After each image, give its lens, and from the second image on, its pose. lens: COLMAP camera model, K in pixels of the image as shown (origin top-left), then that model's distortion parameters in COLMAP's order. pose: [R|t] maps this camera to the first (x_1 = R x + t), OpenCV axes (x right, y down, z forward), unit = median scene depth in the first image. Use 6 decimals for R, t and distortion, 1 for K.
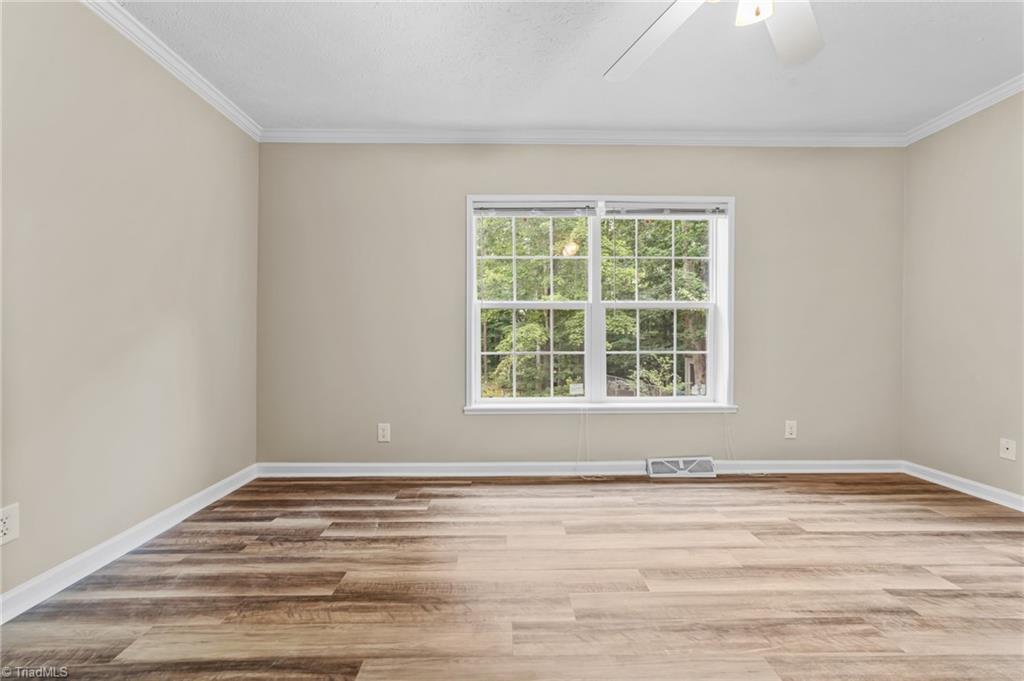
lens RADIAL K [[392.8, 0, 508.8], [0, 392.8, 338.7], [0, 0, 1]] dist [-0.009794, 0.001378]
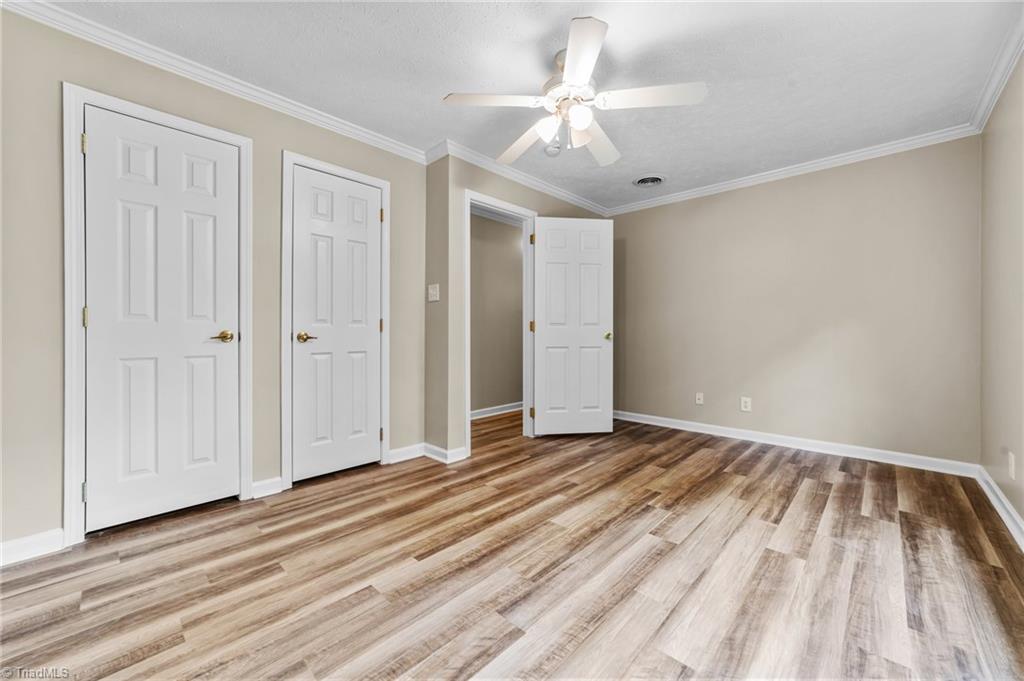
lens RADIAL K [[392.8, 0, 514.7], [0, 392.8, 334.4], [0, 0, 1]] dist [-0.009794, 0.001378]
pose [[-0.687062, 0.005445, -0.726578, 1.463015], [-0.003272, 0.999939, 0.010589, -0.015021], [0.726591, 0.009653, -0.687002, 1.433269]]
